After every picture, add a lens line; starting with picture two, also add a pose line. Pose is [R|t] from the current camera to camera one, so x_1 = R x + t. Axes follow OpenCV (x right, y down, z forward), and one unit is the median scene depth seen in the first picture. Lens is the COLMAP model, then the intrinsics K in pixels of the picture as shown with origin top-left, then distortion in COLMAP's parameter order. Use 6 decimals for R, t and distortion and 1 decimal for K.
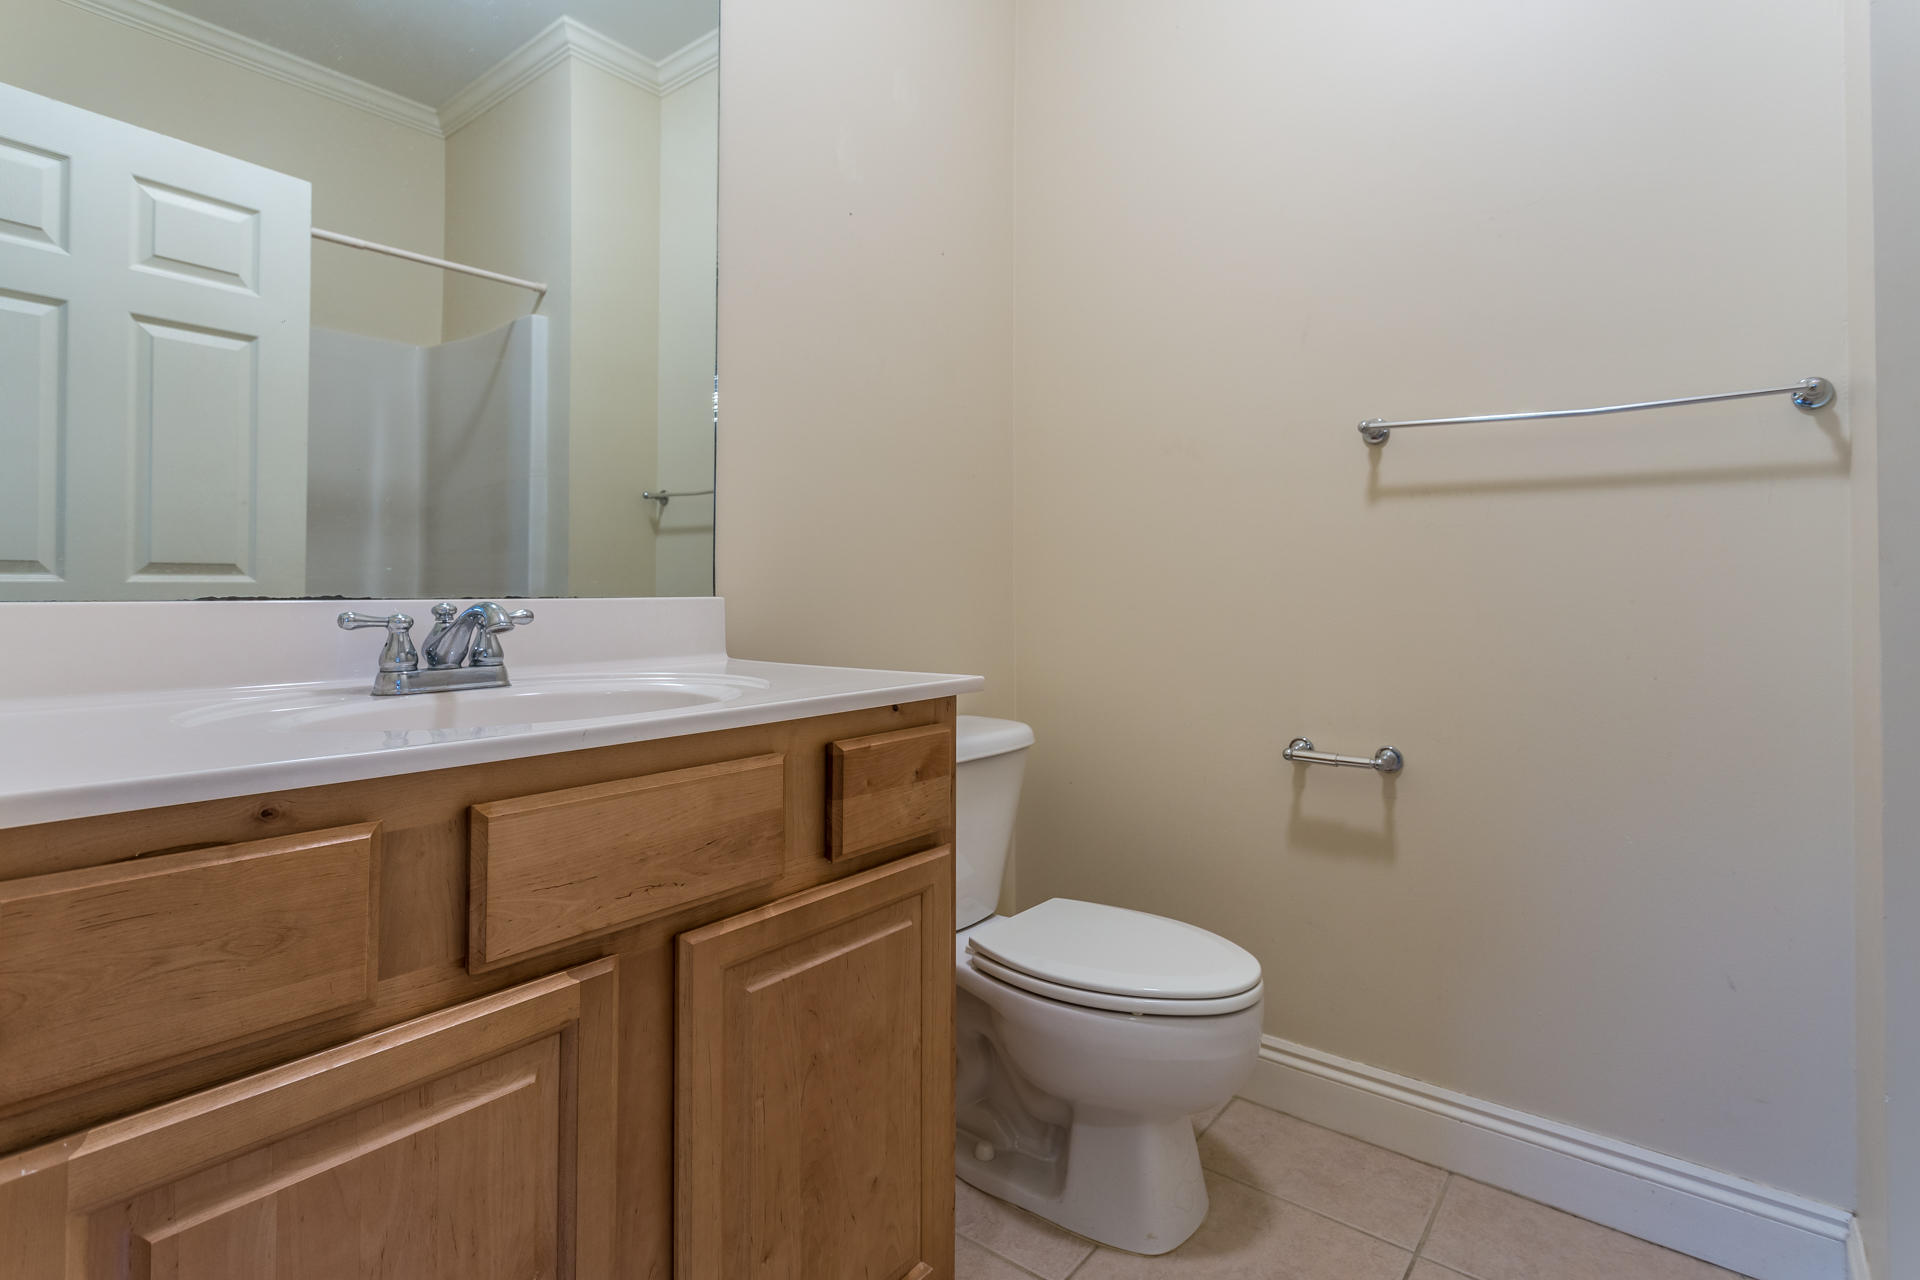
lens RADIAL K [[957.0, 0, 957.3], [0, 957.0, 585.4], [0, 0, 1]] dist [-0.016435, 0.001160]
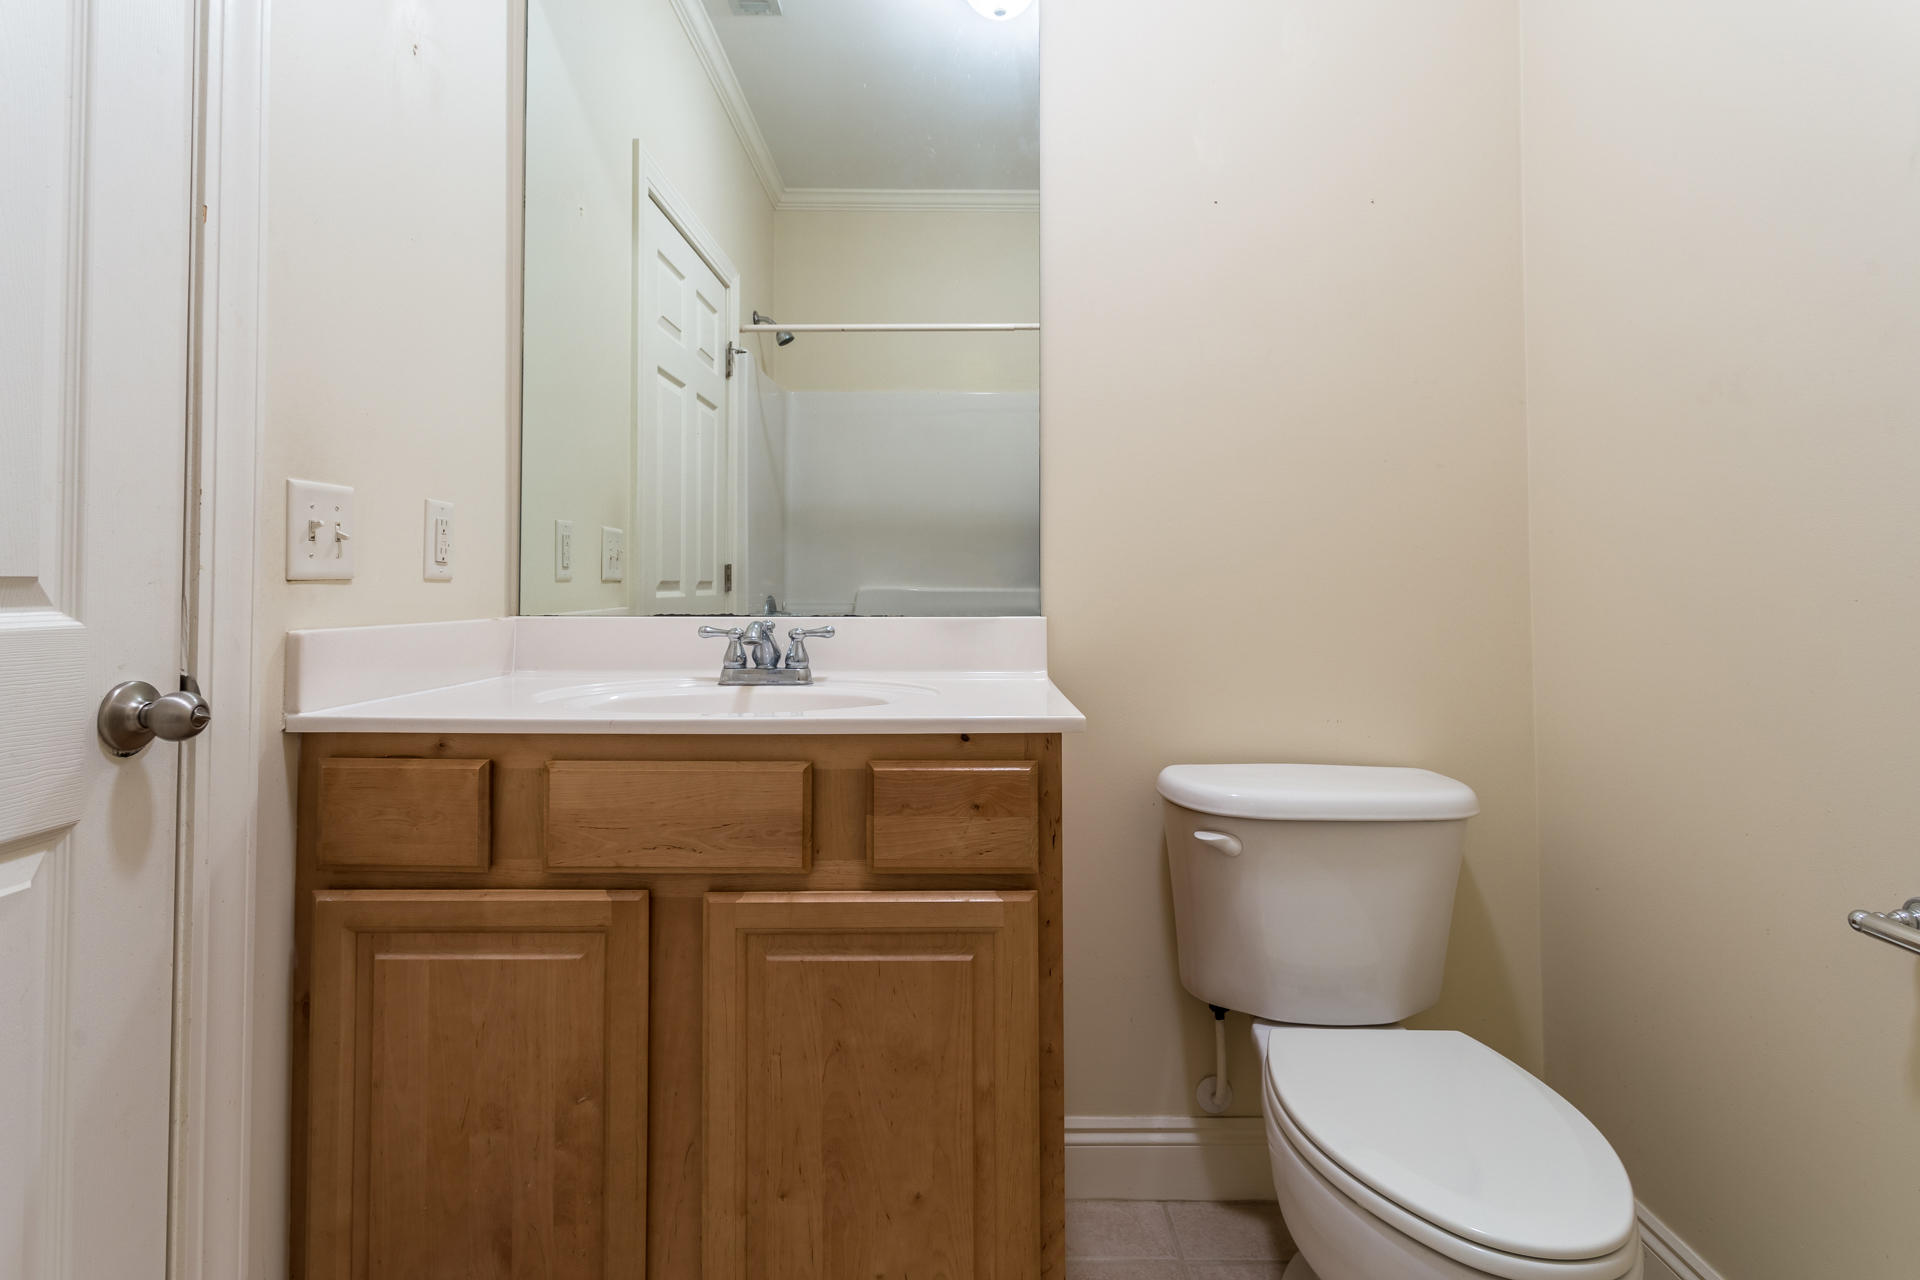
lens RADIAL K [[949.5, 0, 968.1], [0, 949.5, 575.1], [0, 0, 1]] dist [-0.028898, 0.016879]
pose [[0.608367, -0.012670, -0.793555, 0.817644], [0.005176, 0.999915, -0.011996, -0.032505], [0.793639, 0.003191, 0.608381, 0.457681]]
